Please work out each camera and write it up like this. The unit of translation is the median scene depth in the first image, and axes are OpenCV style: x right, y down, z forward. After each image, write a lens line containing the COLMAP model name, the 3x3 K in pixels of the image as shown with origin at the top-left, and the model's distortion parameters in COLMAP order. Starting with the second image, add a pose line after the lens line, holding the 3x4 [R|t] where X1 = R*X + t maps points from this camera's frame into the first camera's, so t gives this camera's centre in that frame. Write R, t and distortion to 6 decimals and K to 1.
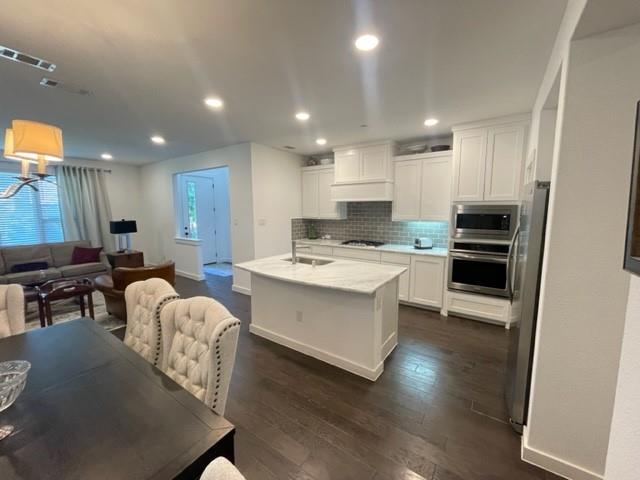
lens RADIAL K [[261.0, 0, 319.7], [0, 261.0, 238.3], [0, 0, 1]] dist [0.013333, 0.000863]
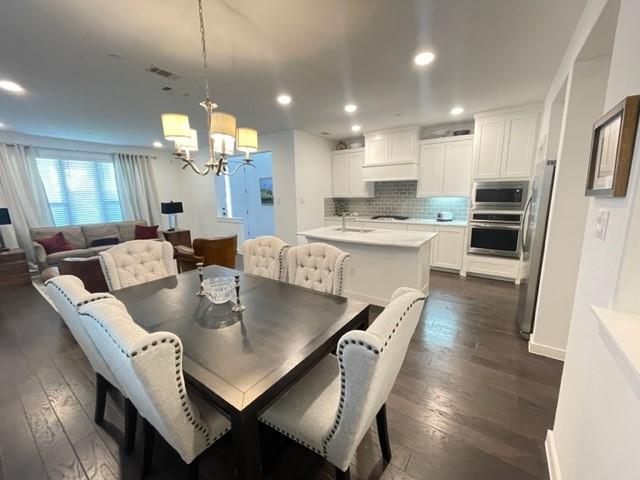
lens RADIAL K [[261.0, 0, 321.9], [0, 261.0, 237.5], [0, 0, 1]] dist [0.013333, 0.000863]
pose [[0.999884, -0.013227, -0.007496, -0.144517], [0.013645, 0.998175, 0.058829, 0.037619], [0.006705, -0.058925, 0.998240, -0.169998]]
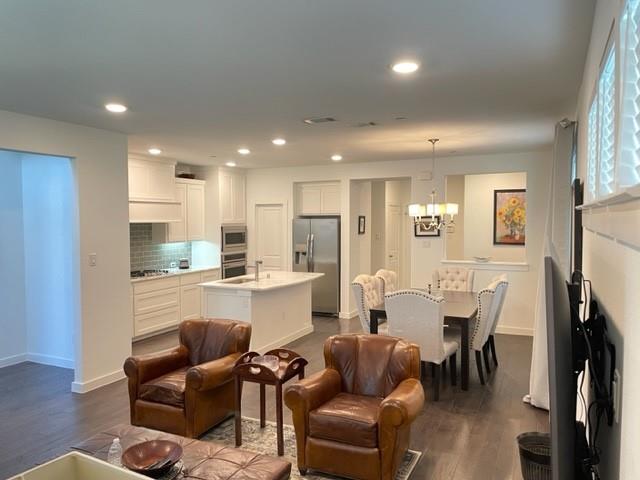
lens RADIAL K [[481.6, 0, 317.6], [0, 481.6, 238.6], [0, 0, 1]] dist [0.072580, -0.100747]
pose [[-0.156751, -0.036322, 0.986970, -1.636030], [0.125283, 0.990519, 0.056350, -0.122810], [-0.979660, 0.132483, -0.150715, 0.790851]]
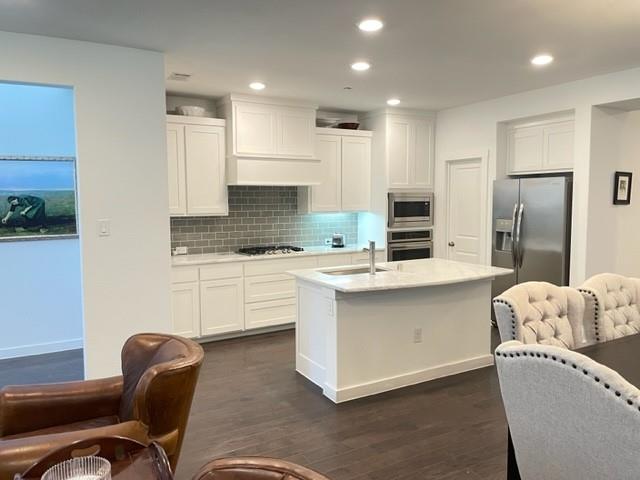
lens RADIAL K [[481.6, 0, 317.0], [0, 481.6, 236.0], [0, 0, 1]] dist [0.072580, -0.100747]
pose [[0.433881, -0.069718, 0.898269, -0.994580], [0.113734, 0.993264, 0.022156, -0.034435], [-0.893763, 0.092550, 0.438888, 0.432141]]
